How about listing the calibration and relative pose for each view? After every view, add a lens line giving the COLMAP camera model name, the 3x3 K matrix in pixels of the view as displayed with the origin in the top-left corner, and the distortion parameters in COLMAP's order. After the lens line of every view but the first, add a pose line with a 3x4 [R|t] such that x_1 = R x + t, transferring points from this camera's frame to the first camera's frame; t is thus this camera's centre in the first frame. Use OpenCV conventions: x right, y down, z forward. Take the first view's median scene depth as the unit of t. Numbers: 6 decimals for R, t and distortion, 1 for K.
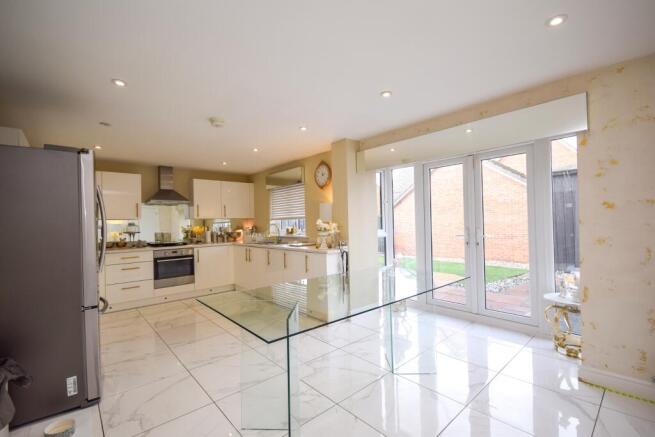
lens RADIAL K [[291.8, 0, 327.2], [0, 291.8, 220.0], [0, 0, 1]] dist [0.014846, -0.000546]
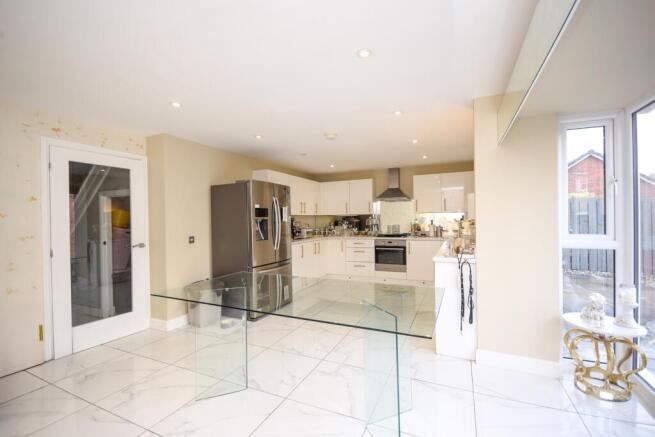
lens RADIAL K [[291.8, 0, 326.4], [0, 291.8, 219.6], [0, 0, 1]] dist [0.014846, -0.000546]
pose [[0.397171, 0.017332, -0.917581, 0.436651], [0.014460, 0.999579, 0.025140, -0.013141], [0.917631, -0.023253, 0.396753, 0.309331]]
